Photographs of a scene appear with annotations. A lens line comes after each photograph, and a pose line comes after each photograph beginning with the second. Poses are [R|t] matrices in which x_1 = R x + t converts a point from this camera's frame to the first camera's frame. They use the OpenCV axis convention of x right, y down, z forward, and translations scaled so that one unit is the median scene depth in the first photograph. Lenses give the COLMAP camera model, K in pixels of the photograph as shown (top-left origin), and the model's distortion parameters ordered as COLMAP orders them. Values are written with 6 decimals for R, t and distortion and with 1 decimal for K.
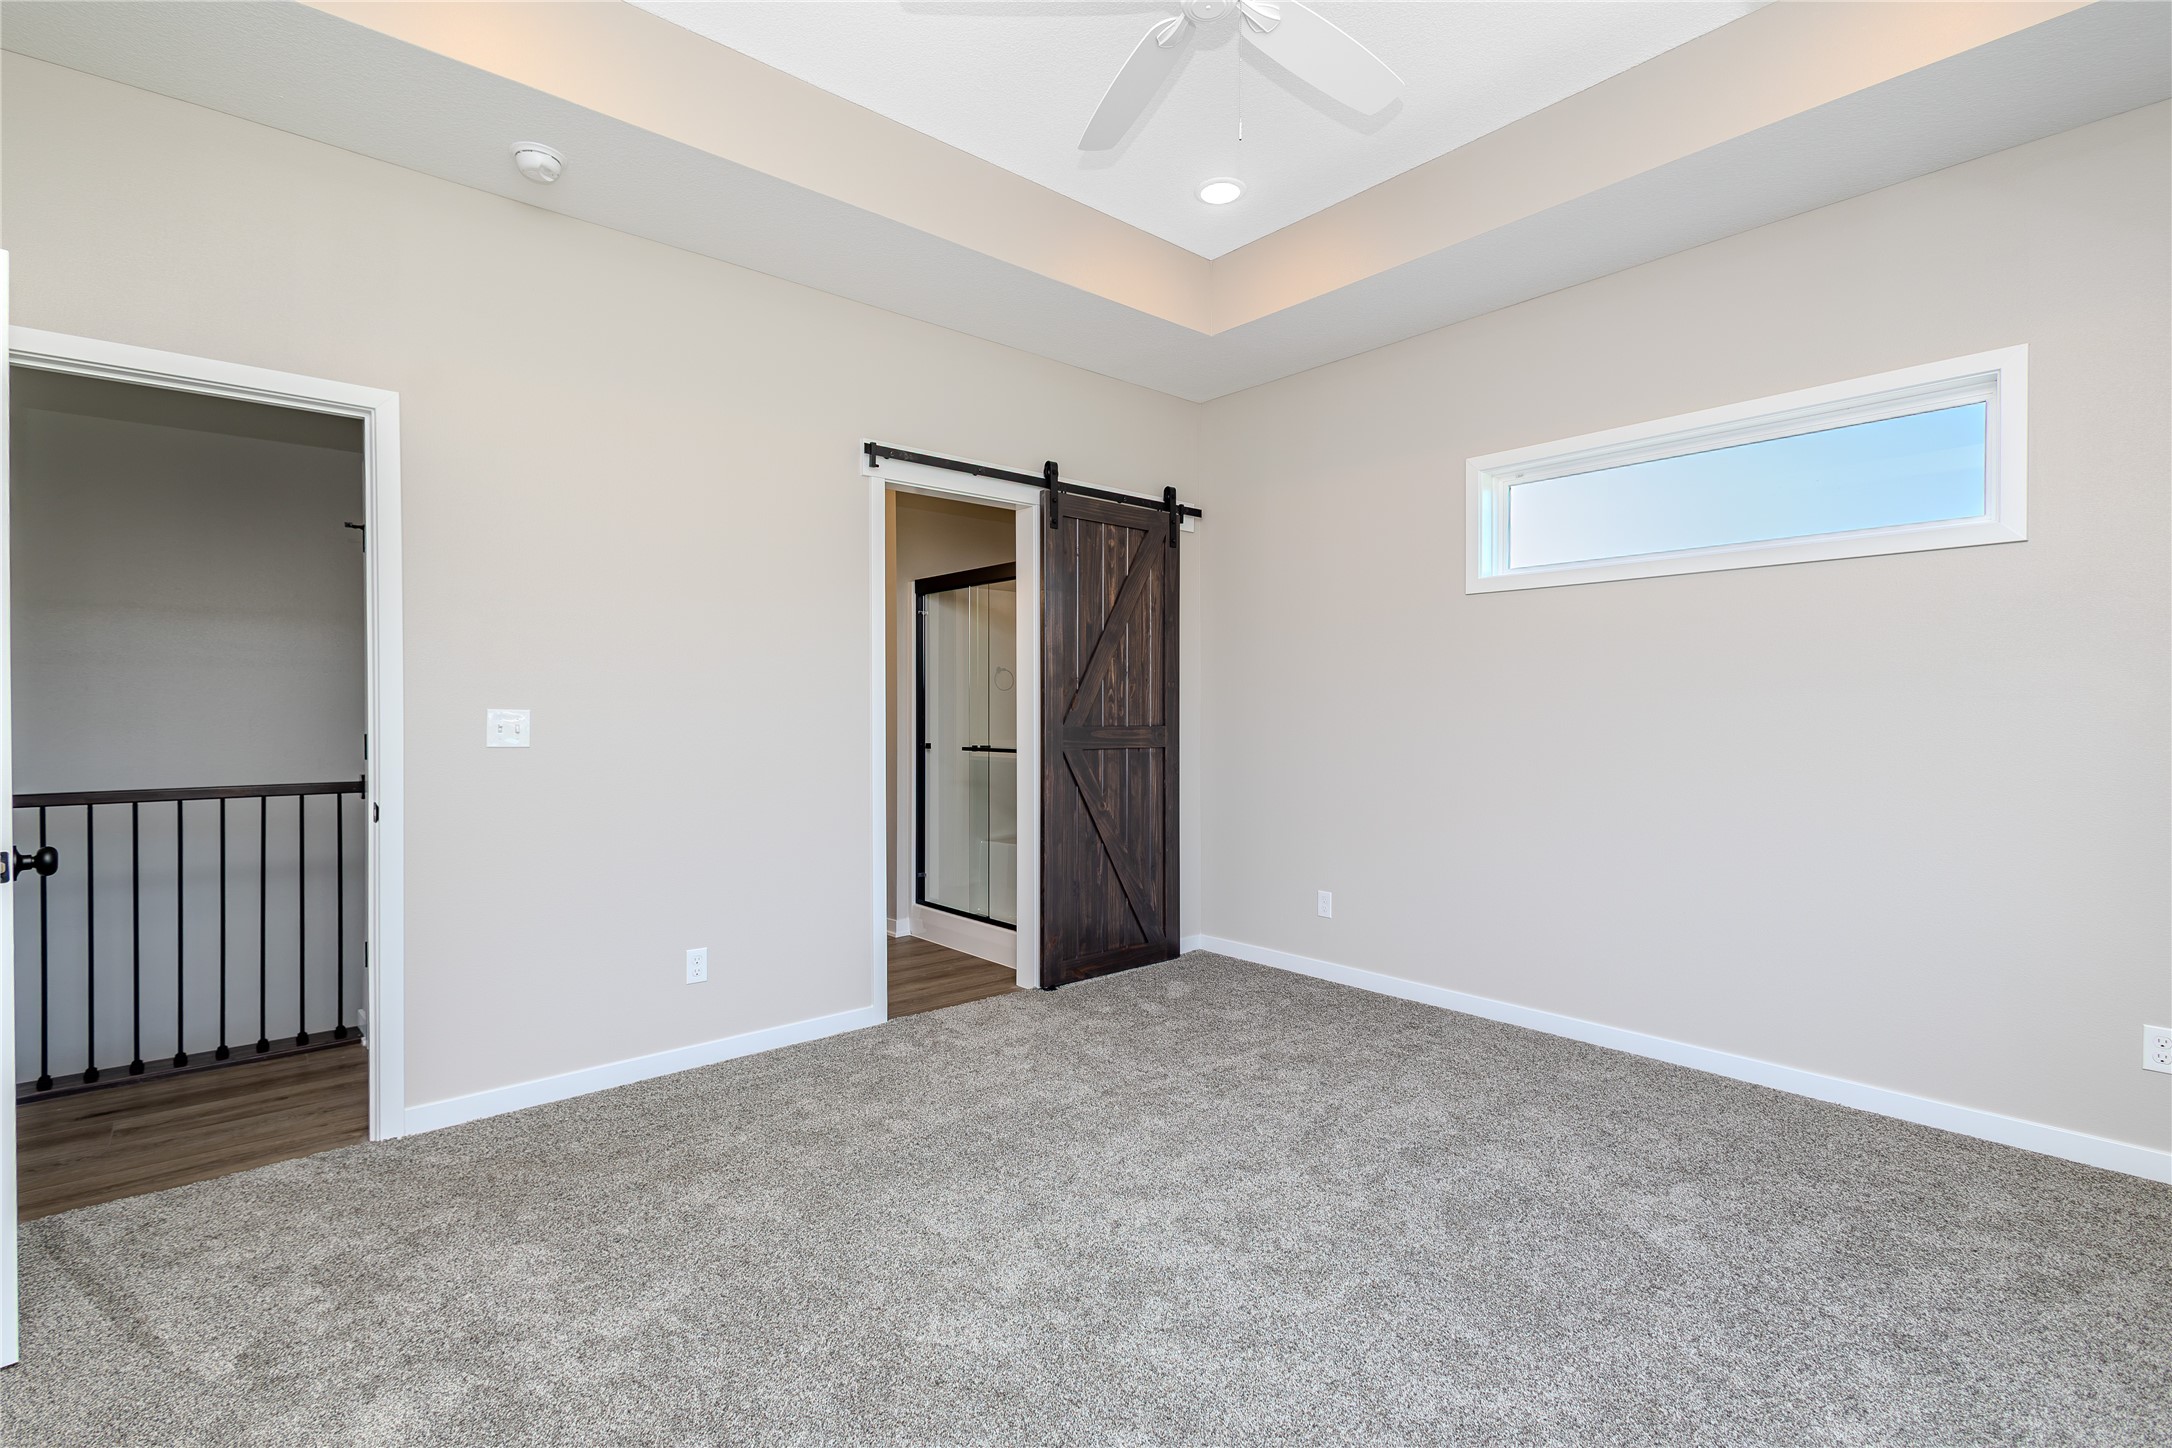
lens RADIAL K [[1012.1, 0, 1080.8], [0, 1012.1, 720.0], [0, 0, 1]] dist [0.015983, -0.005209]
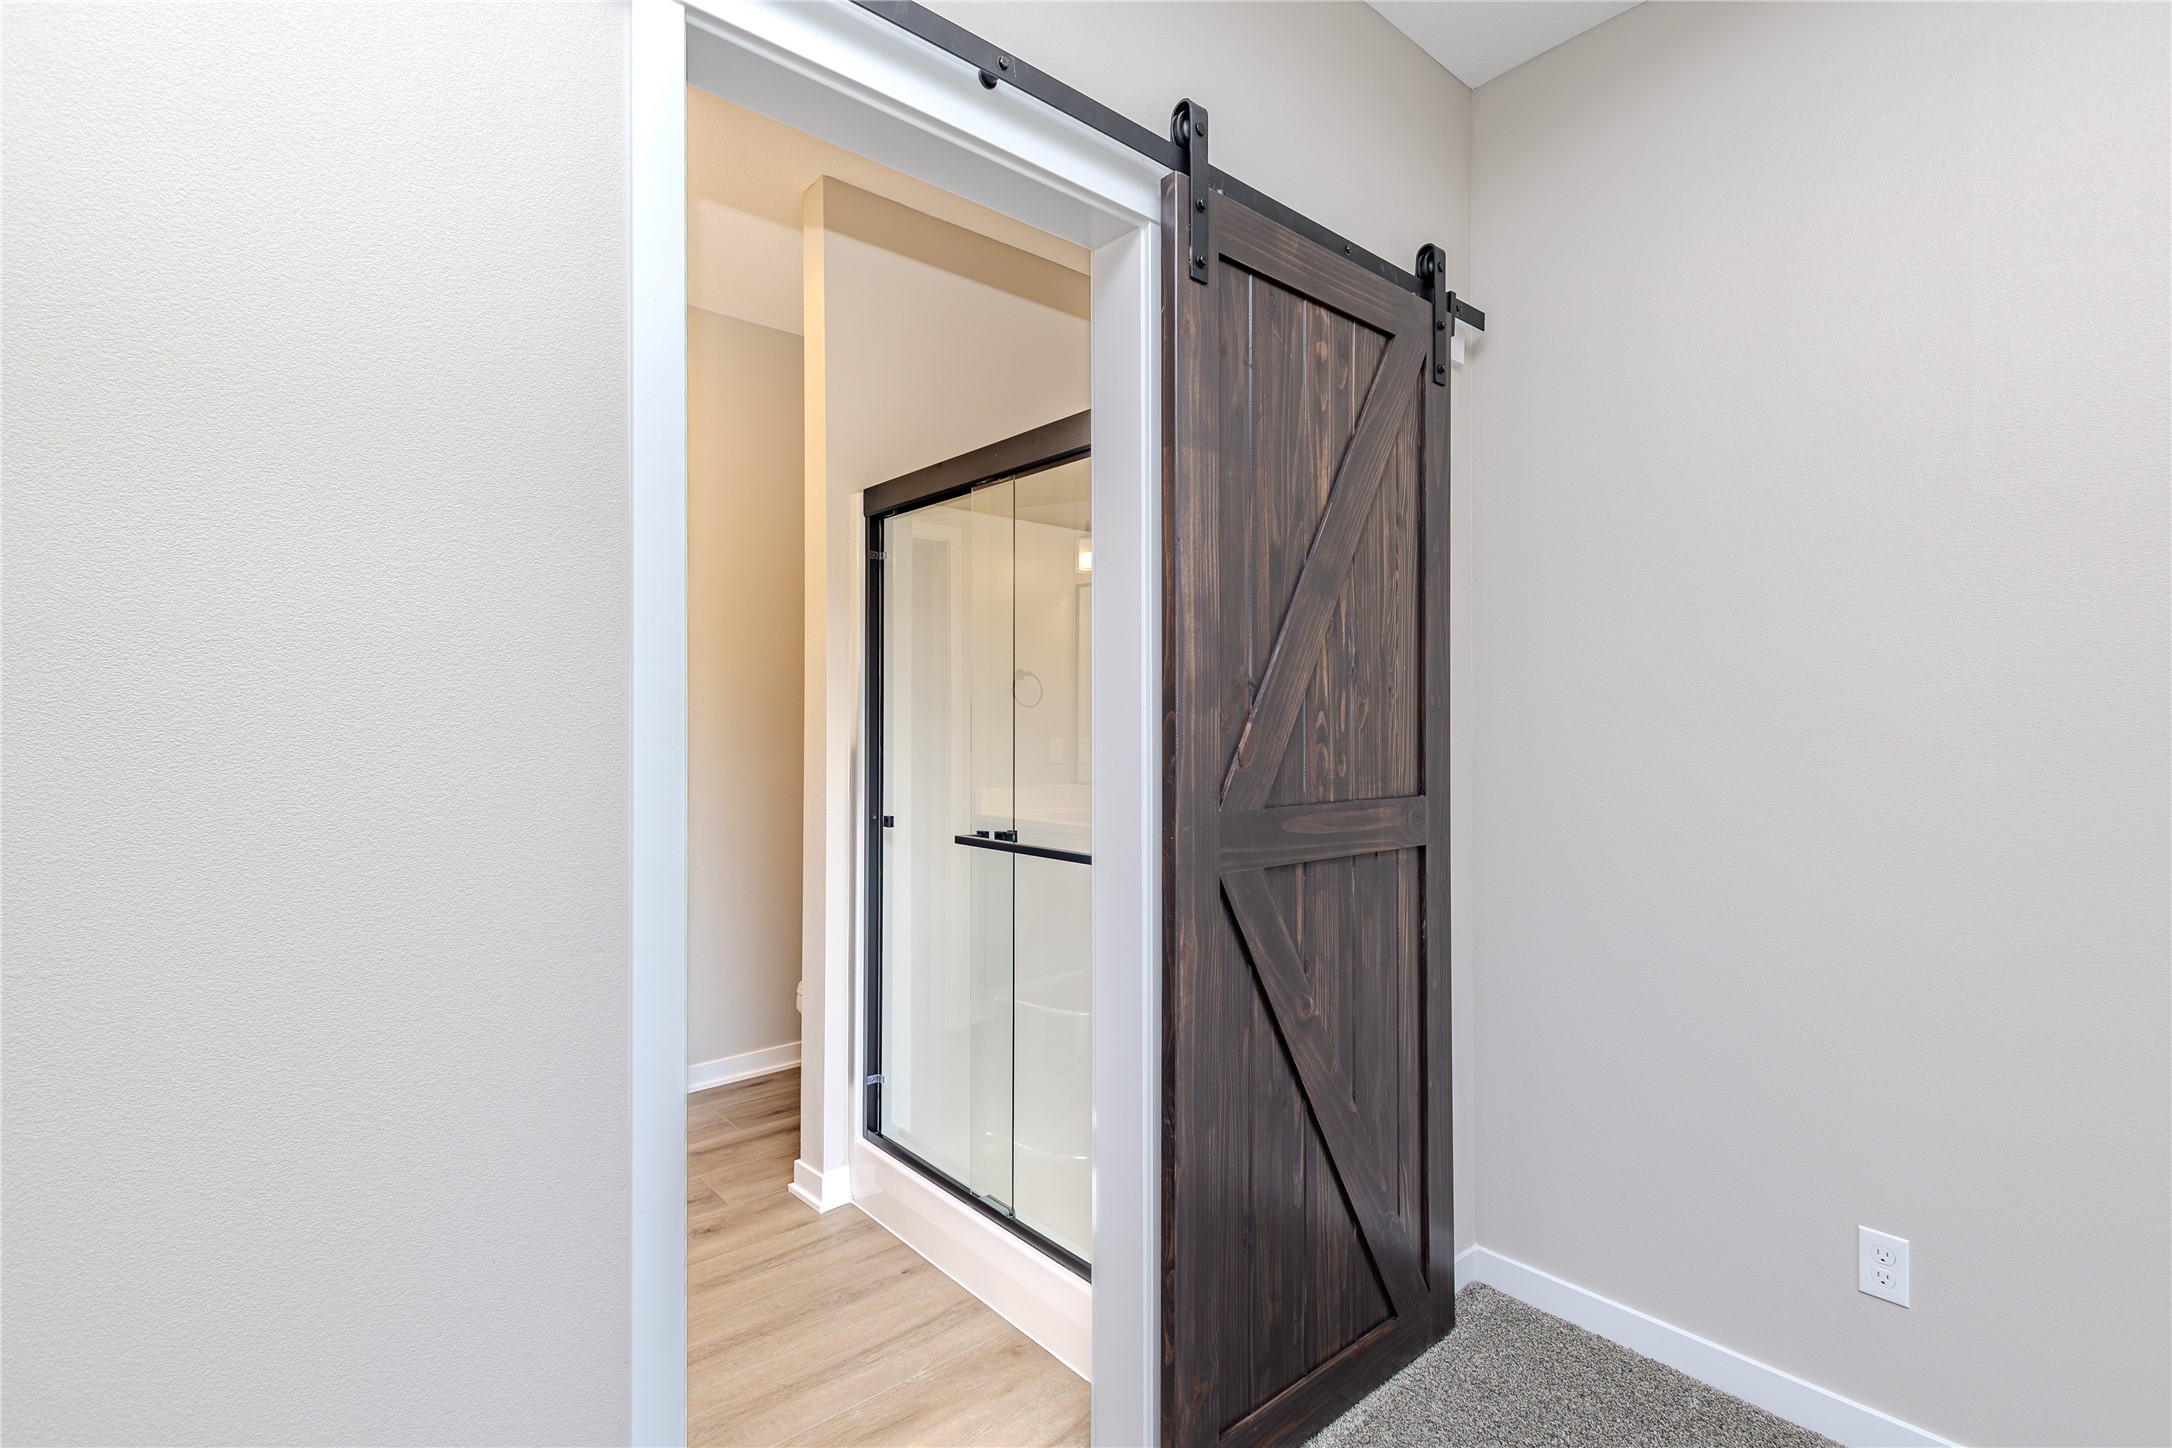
lens RADIAL K [[1012.1, 0, 1092.4], [0, 1012.1, 719.9], [0, 0, 1]] dist [0.015983, -0.005209]
pose [[0.999984, 0.001683, 0.005331, -0.063689], [-0.001628, 0.999945, -0.010359, -0.022604], [-0.005348, 0.010350, 0.999932, 0.595993]]
